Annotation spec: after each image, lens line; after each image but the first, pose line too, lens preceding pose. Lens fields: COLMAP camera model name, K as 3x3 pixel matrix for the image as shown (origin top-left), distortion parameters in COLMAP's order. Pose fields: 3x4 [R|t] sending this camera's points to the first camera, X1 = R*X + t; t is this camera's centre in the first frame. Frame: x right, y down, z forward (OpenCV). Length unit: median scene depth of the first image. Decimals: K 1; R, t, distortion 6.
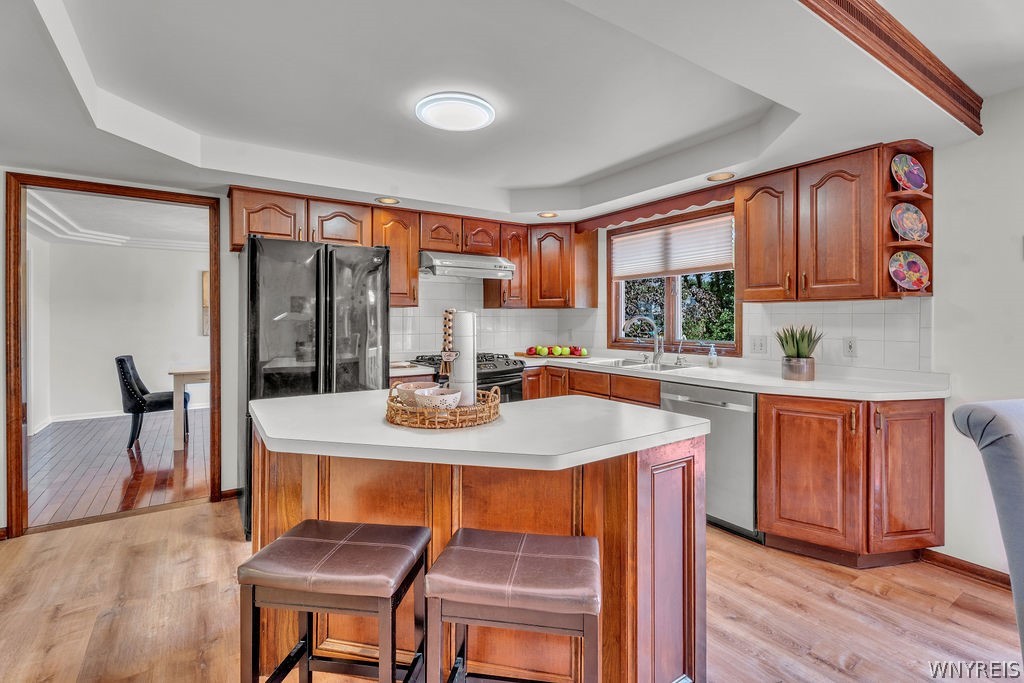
lens RADIAL K [[468.4, 0, 509.6], [0, 468.4, 326.8], [0, 0, 1]] dist [-0.000309, 0.000147]
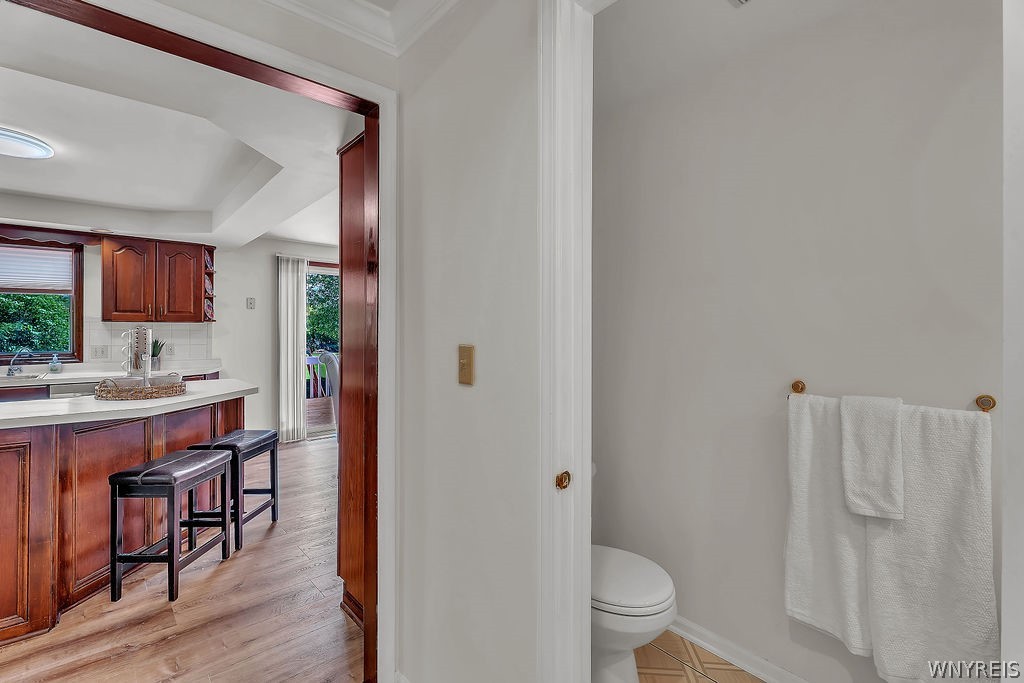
lens RADIAL K [[468.4, 0, 509.6], [0, 468.4, 326.8], [0, 0, 1]] dist [-0.000309, 0.000147]
pose [[-0.128578, 0.008999, 0.991659, -1.158292], [0.016964, 0.999832, -0.006874, -0.005978], [-0.991554, 0.015939, -0.128709, -0.018159]]
